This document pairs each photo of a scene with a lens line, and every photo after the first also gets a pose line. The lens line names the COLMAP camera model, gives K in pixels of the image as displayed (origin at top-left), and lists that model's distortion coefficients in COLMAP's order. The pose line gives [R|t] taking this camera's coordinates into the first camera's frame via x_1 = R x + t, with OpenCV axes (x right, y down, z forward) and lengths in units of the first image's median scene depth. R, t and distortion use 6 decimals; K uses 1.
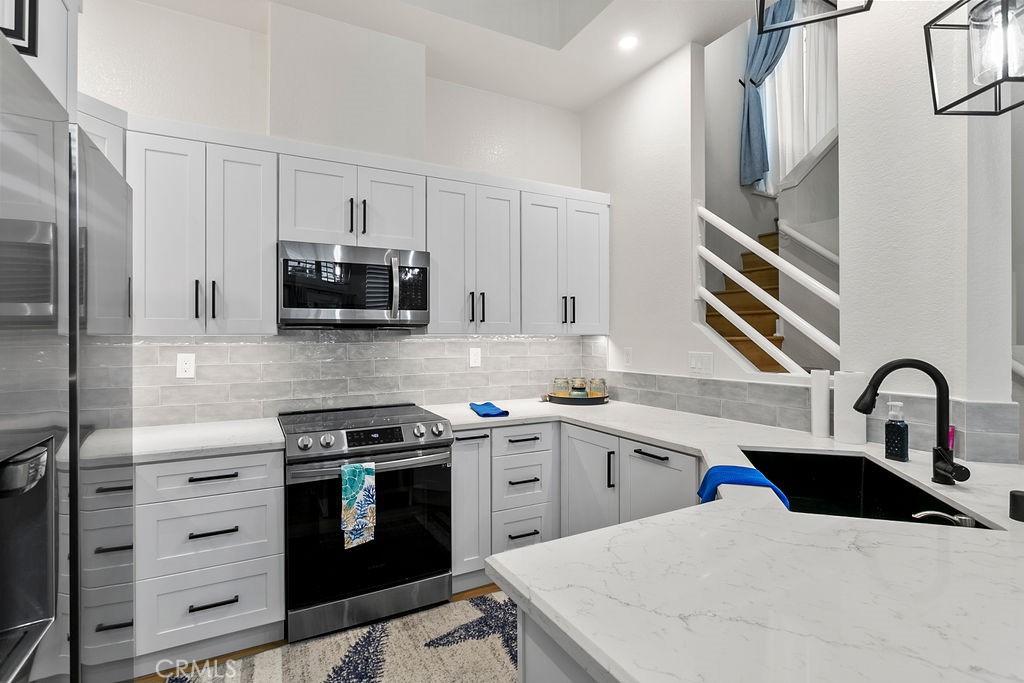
lens RADIAL K [[489.0, 0, 509.4], [0, 489.0, 334.2], [0, 0, 1]] dist [0.001774, 0.000309]
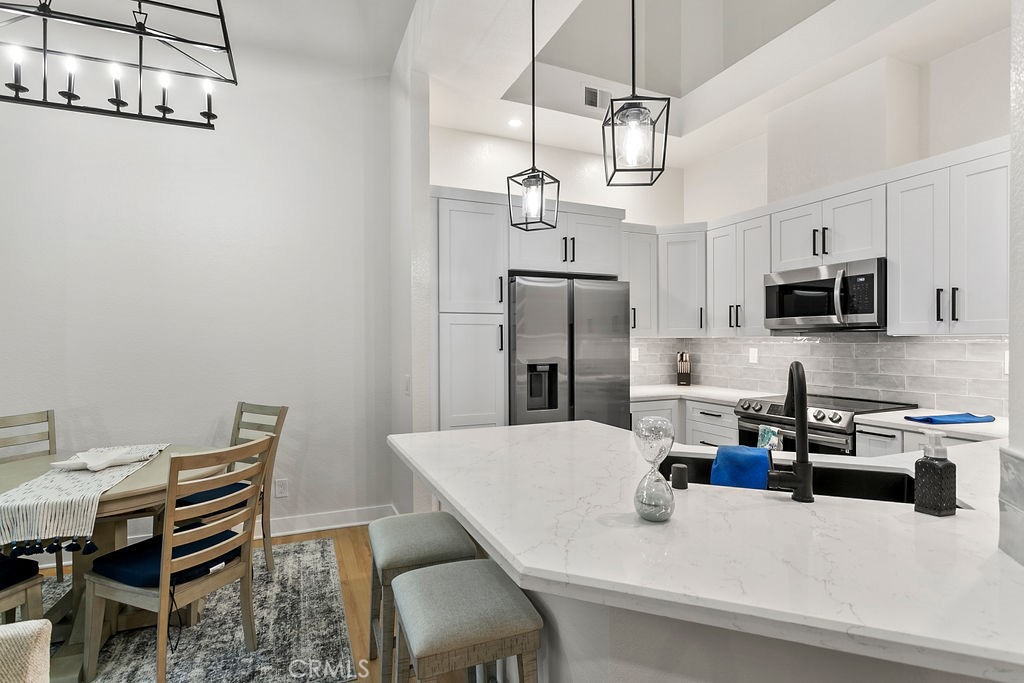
lens RADIAL K [[489.0, 0, 508.1], [0, 489.0, 340.0], [0, 0, 1]] dist [0.001774, 0.000309]
pose [[-0.065055, 0.002054, -0.997880, 0.946884], [0.006523, 0.999977, 0.001633, 0.003718], [0.997860, -0.006403, -0.065066, 0.266273]]
